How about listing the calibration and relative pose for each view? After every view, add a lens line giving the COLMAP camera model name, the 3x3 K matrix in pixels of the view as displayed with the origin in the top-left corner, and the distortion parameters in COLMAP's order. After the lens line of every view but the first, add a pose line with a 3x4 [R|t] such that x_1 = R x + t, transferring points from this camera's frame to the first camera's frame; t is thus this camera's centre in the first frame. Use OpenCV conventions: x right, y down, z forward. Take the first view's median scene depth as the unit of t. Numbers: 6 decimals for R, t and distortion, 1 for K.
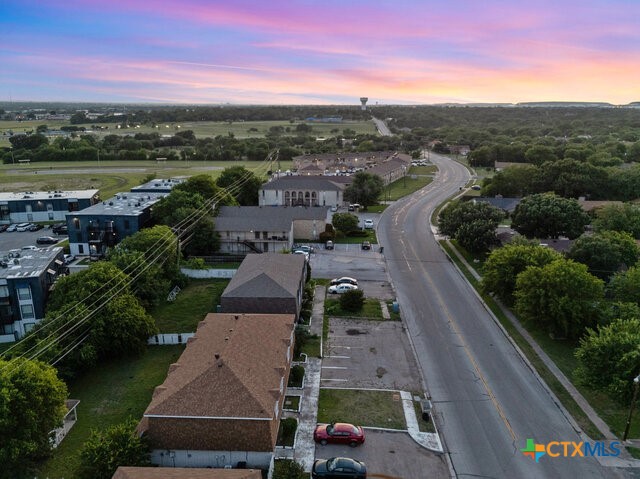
lens RADIAL K [[470.8, 0, 320.0], [0, 470.8, 239.5], [0, 0, 1]] dist [0.061723, -0.069592]
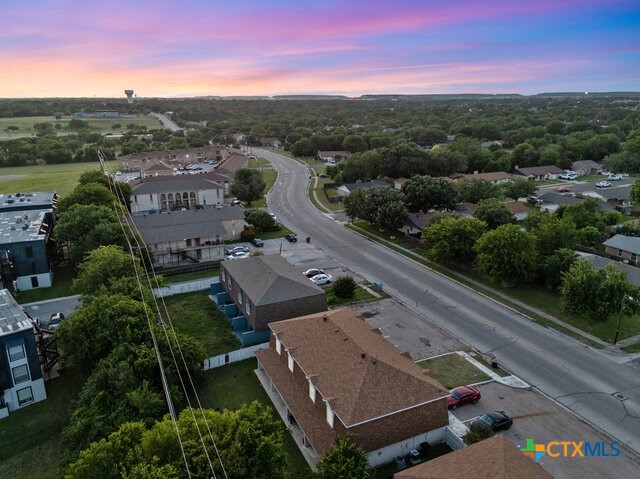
lens RADIAL K [[459.4, 0, 320.0], [0, 459.4, 239.5], [0, 0, 1]] dist [0.067915, -0.068124]
pose [[0.895228, -0.138346, 0.423589, -0.299373], [0.129934, 0.990319, 0.048835, -0.027447], [-0.426244, 0.011320, 0.904537, 0.057392]]
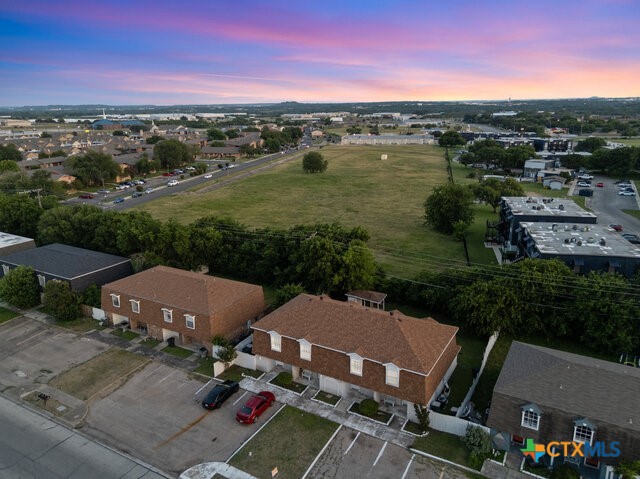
lens RADIAL K [[470.8, 0, 320.0], [0, 470.8, 239.5], [0, 0, 1]] dist [0.061723, -0.069592]
pose [[-0.455955, 0.246262, -0.855255, 0.343703], [-0.227325, 0.896858, 0.379433, -0.153018], [0.860482, 0.367425, -0.352945, 0.597652]]
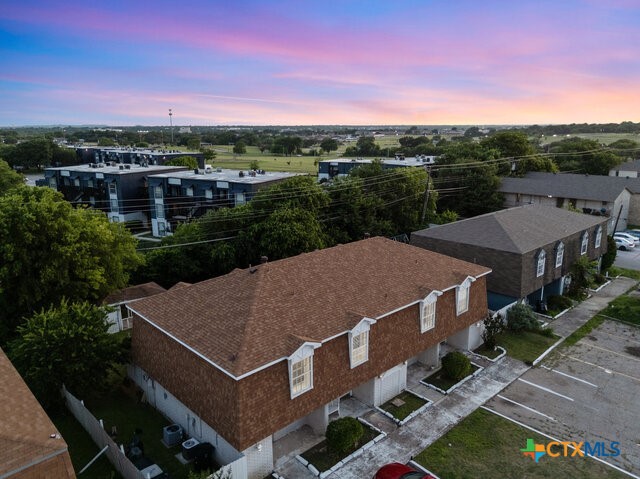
lens RADIAL K [[470.8, 0, 320.0], [0, 470.8, 239.5], [0, 0, 1]] dist [0.061723, -0.069592]
pose [[0.719575, 0.157522, -0.676312, 0.096559], [-0.179585, 0.983013, 0.037884, 0.081361], [0.670791, 0.094195, 0.735640, 0.268513]]
